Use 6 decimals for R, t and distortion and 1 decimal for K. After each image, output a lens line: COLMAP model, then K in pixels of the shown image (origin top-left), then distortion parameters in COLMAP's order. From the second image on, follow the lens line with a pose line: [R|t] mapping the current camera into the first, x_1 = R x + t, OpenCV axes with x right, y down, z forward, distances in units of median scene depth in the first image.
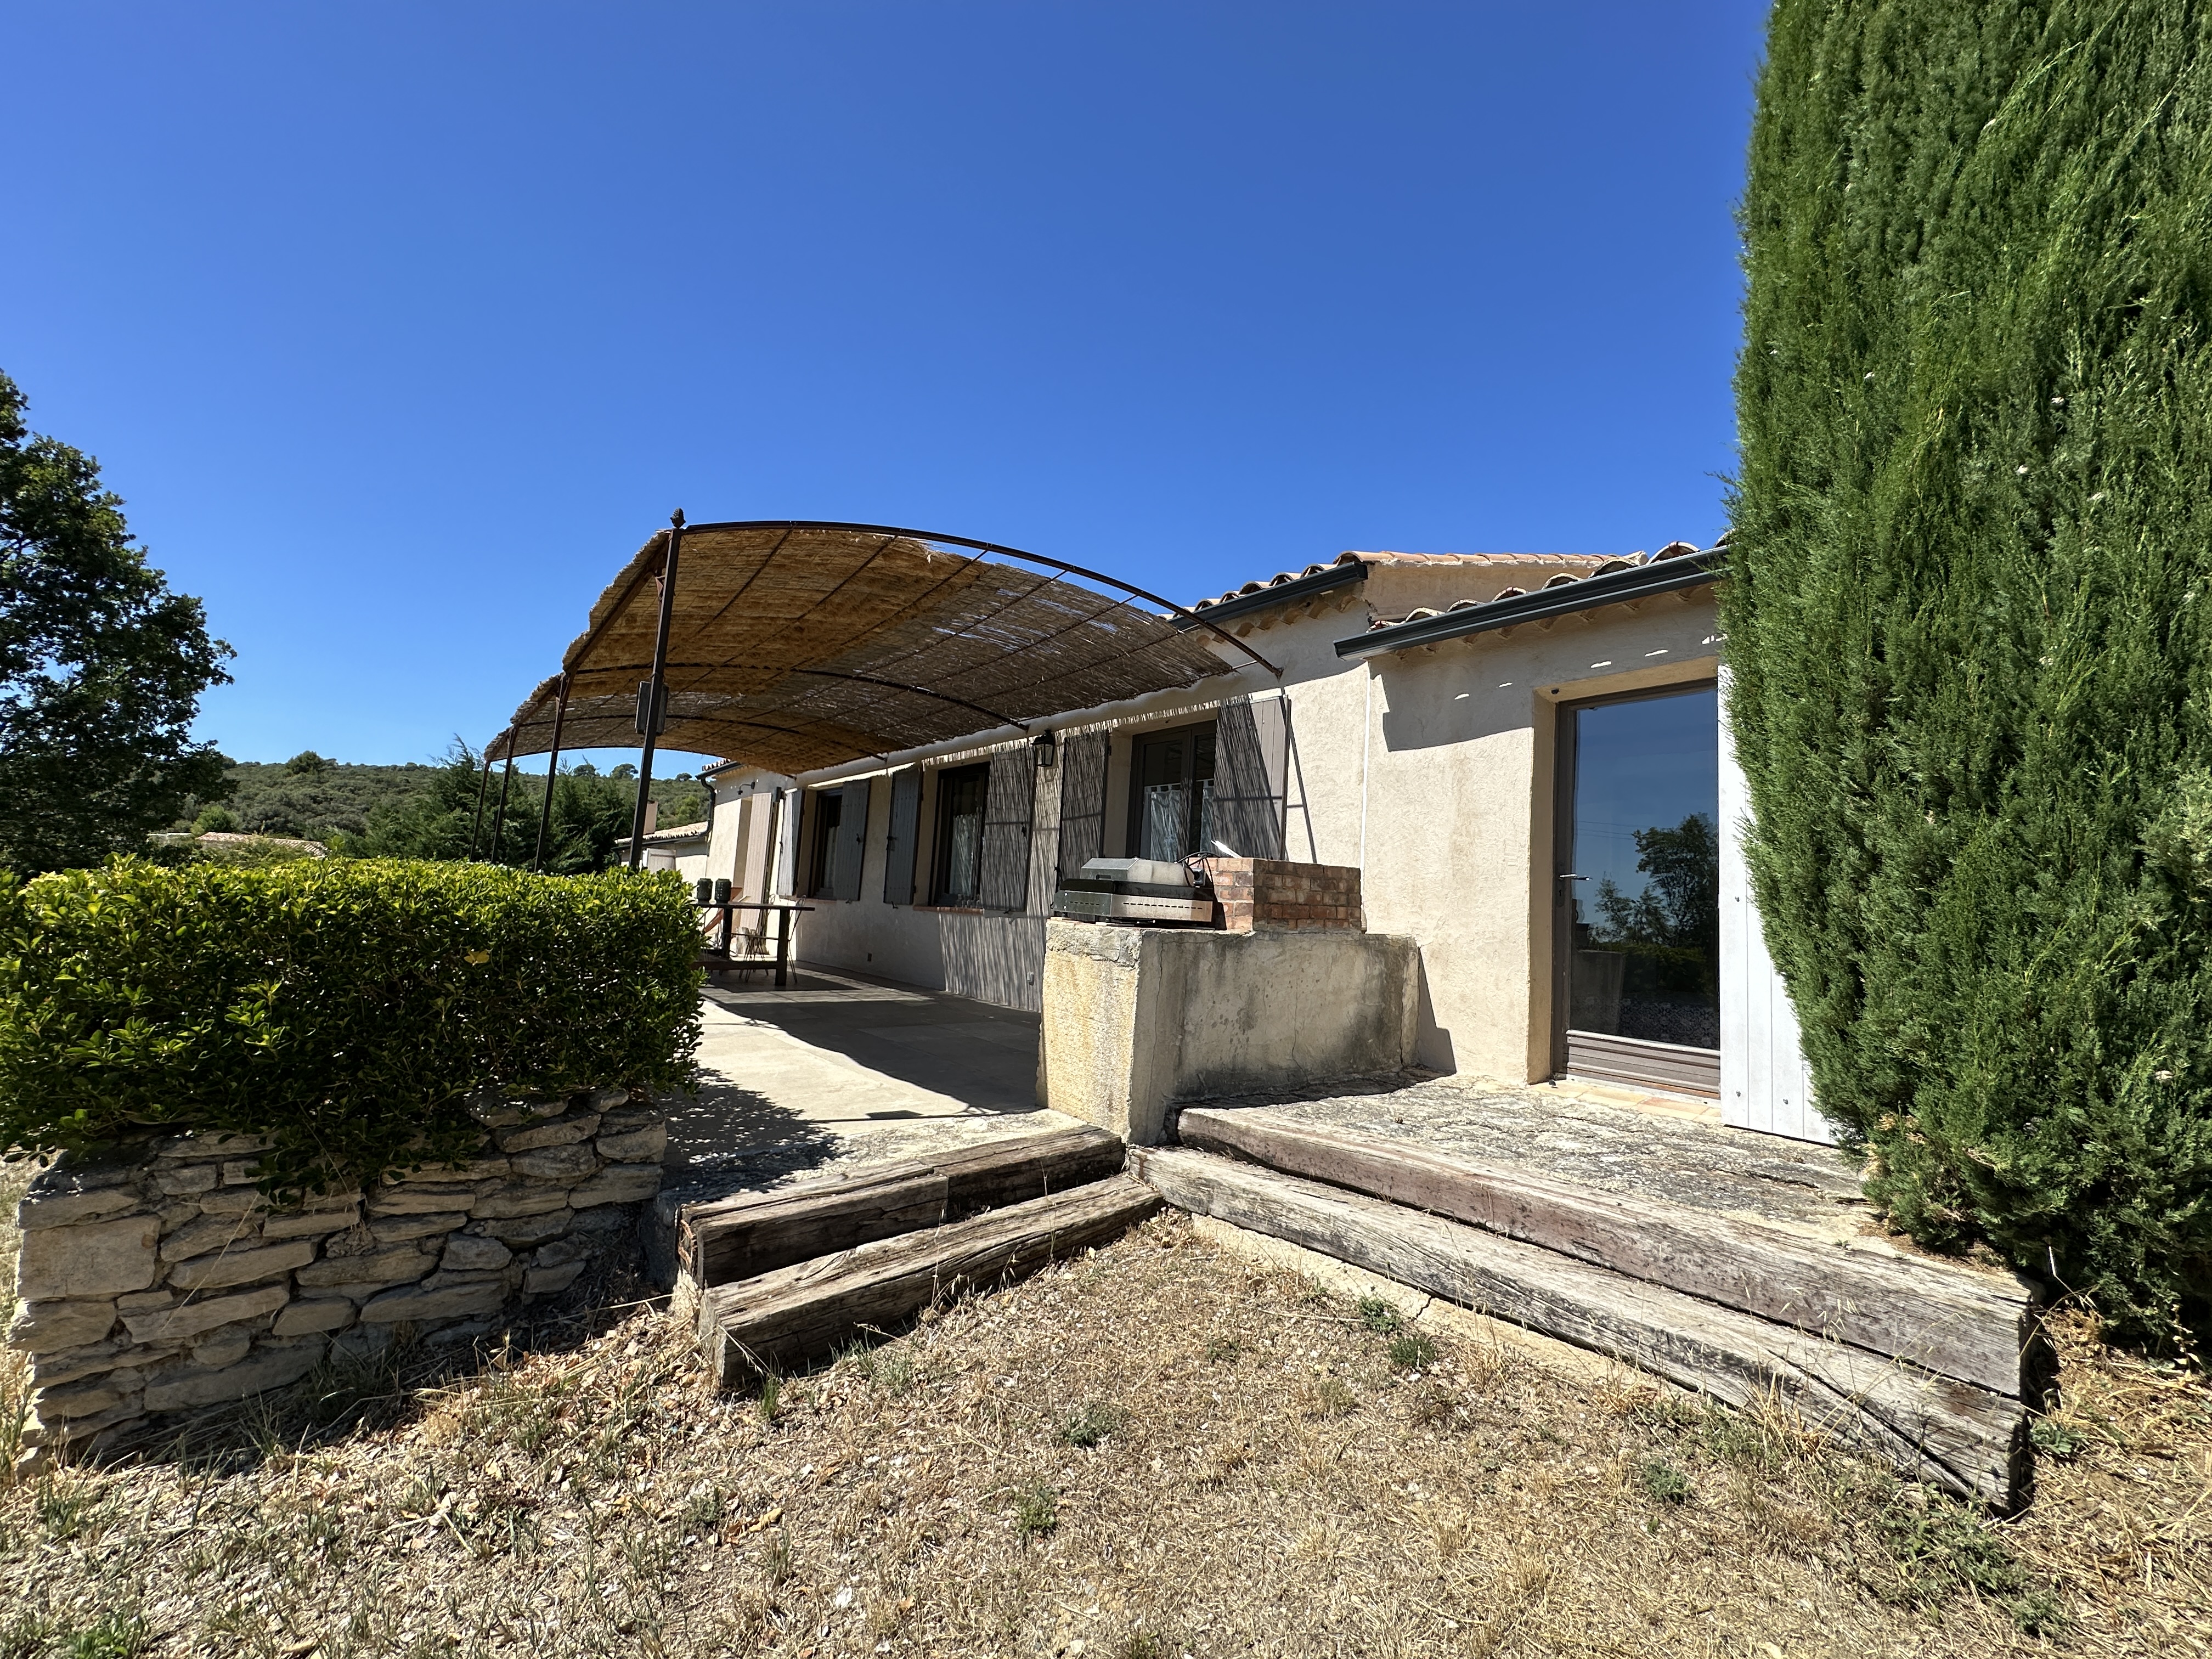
lens RADIAL K [[889.0, 0, 1101.7], [0, 889.0, 823.7], [0, 0, 1]] dist [-0.002602, 0.000987]
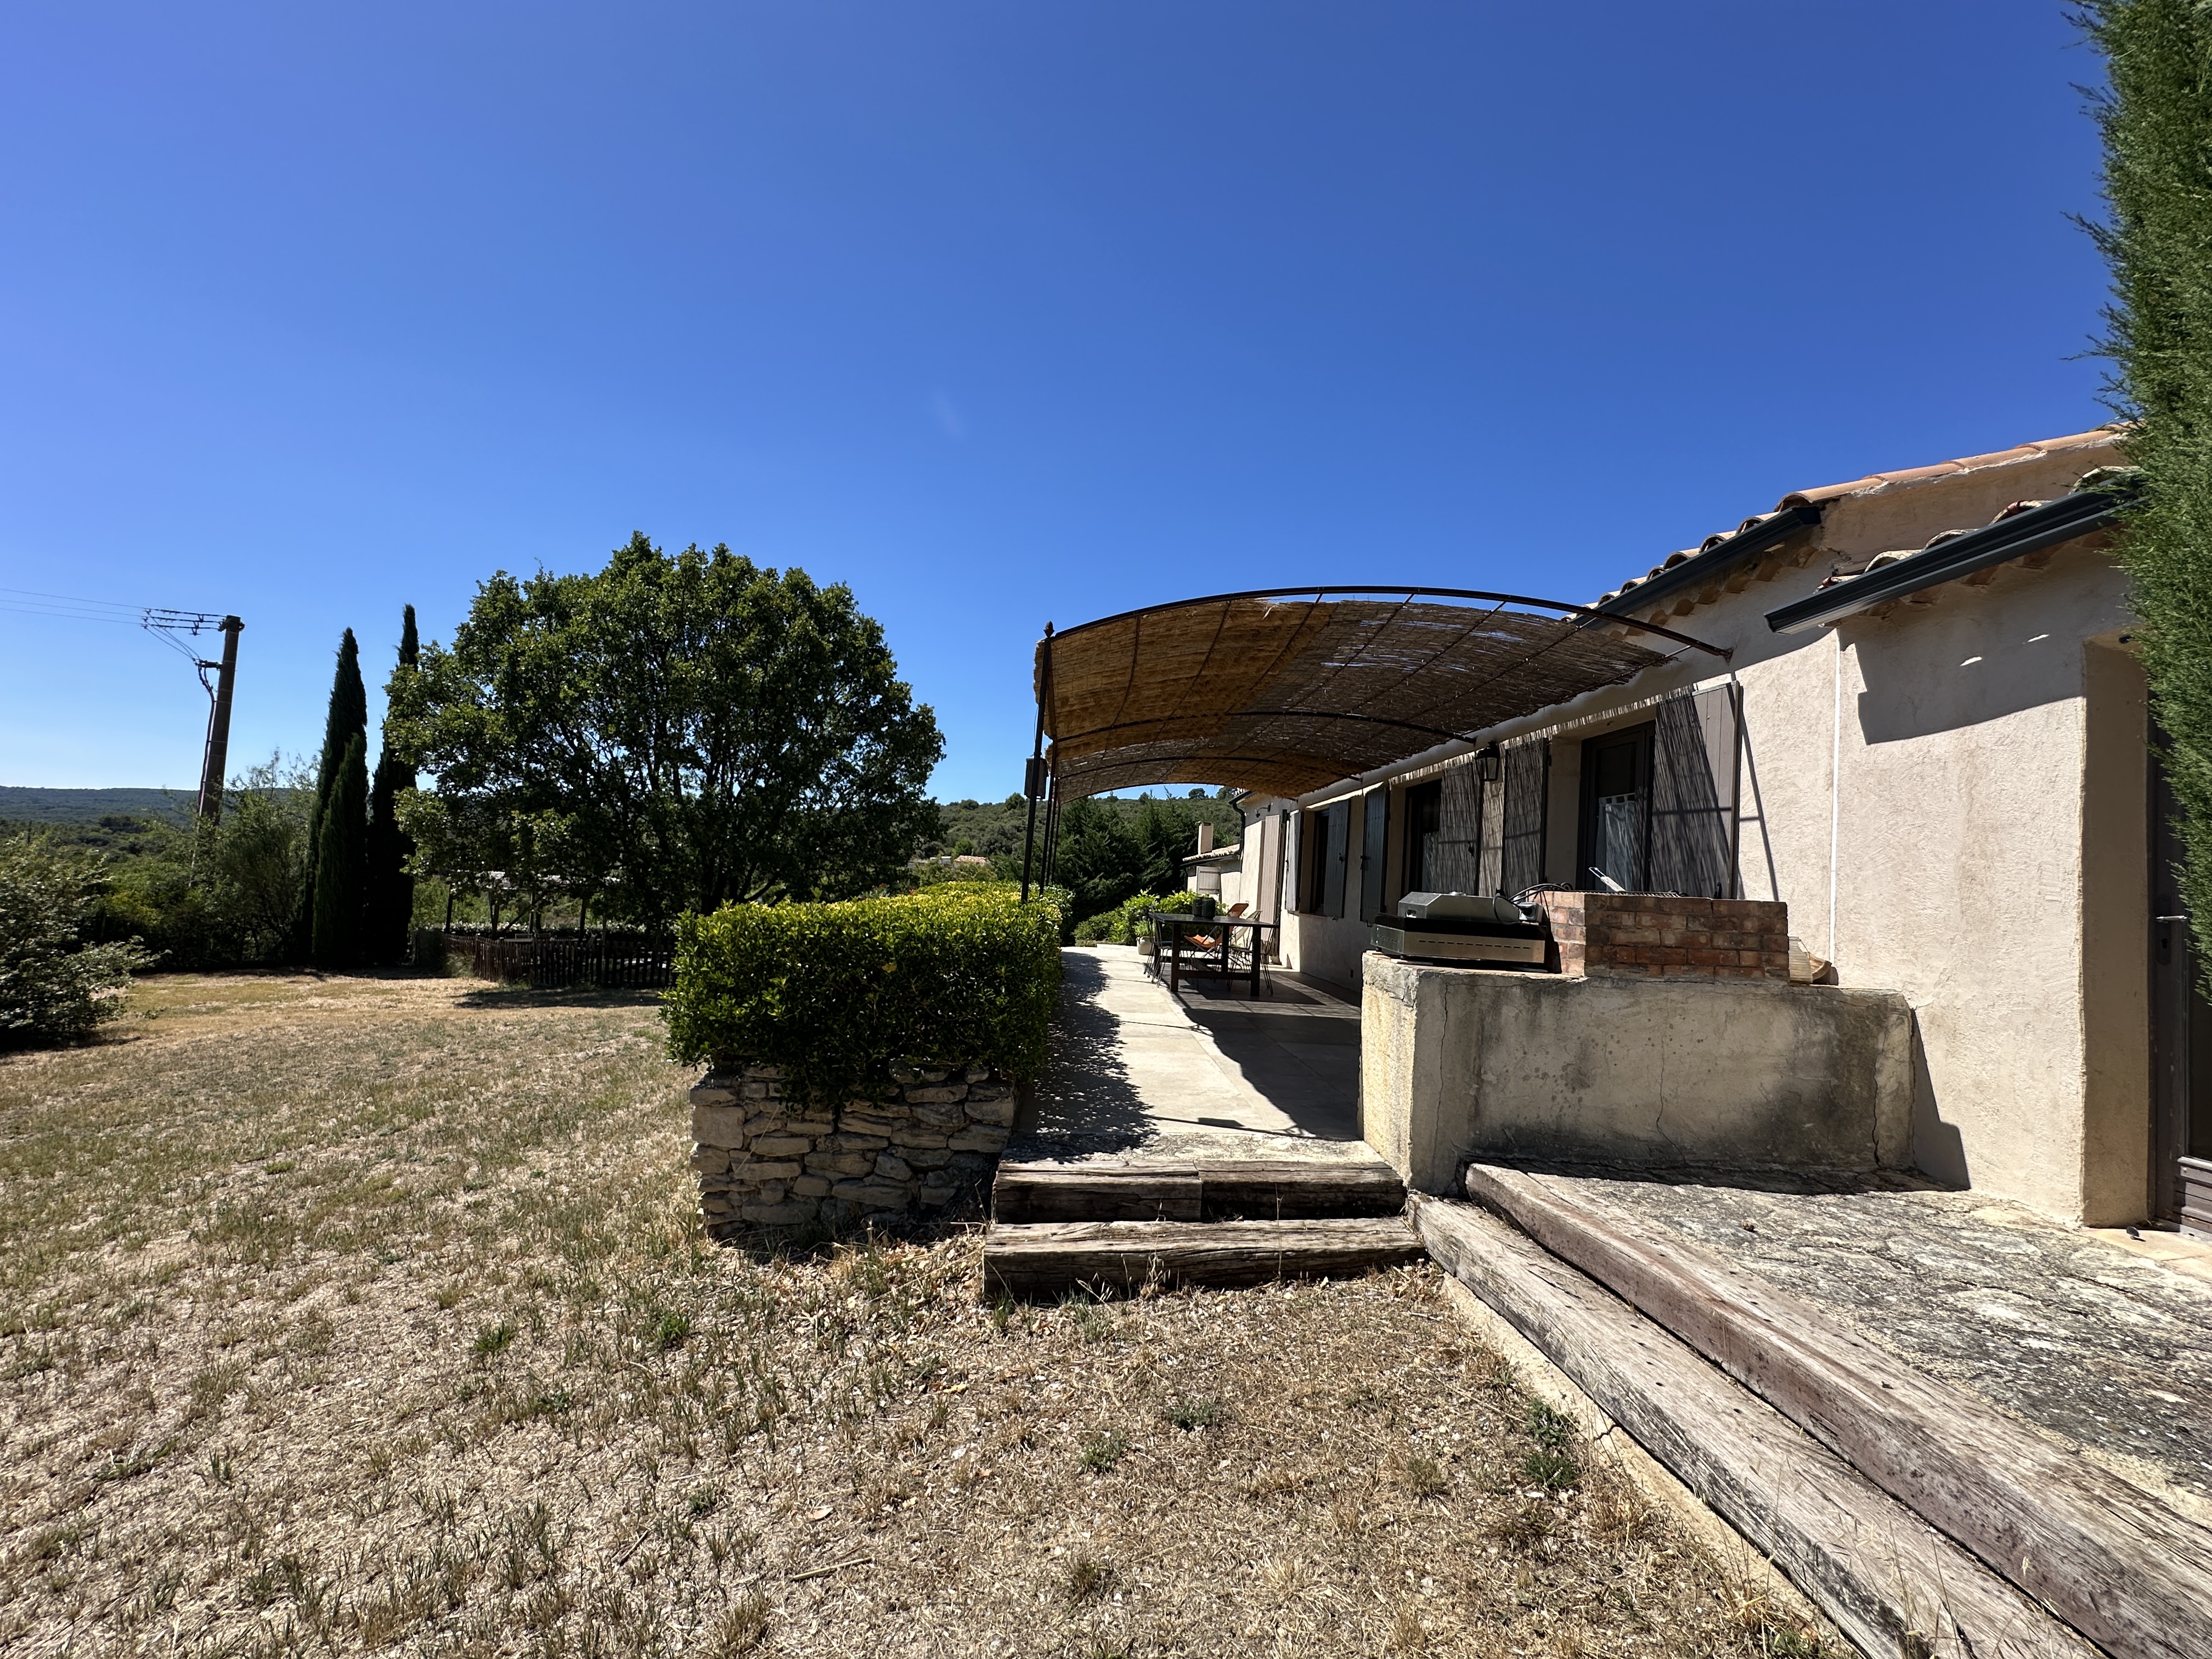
lens RADIAL K [[889.0, 0, 1101.7], [0, 889.0, 823.7], [0, 0, 1]] dist [-0.002602, 0.000987]
pose [[0.800305, -0.044114, -0.597968, 0.387453], [0.039083, 0.999007, -0.021392, -0.036128], [0.598318, -0.006250, 0.801235, 0.014892]]
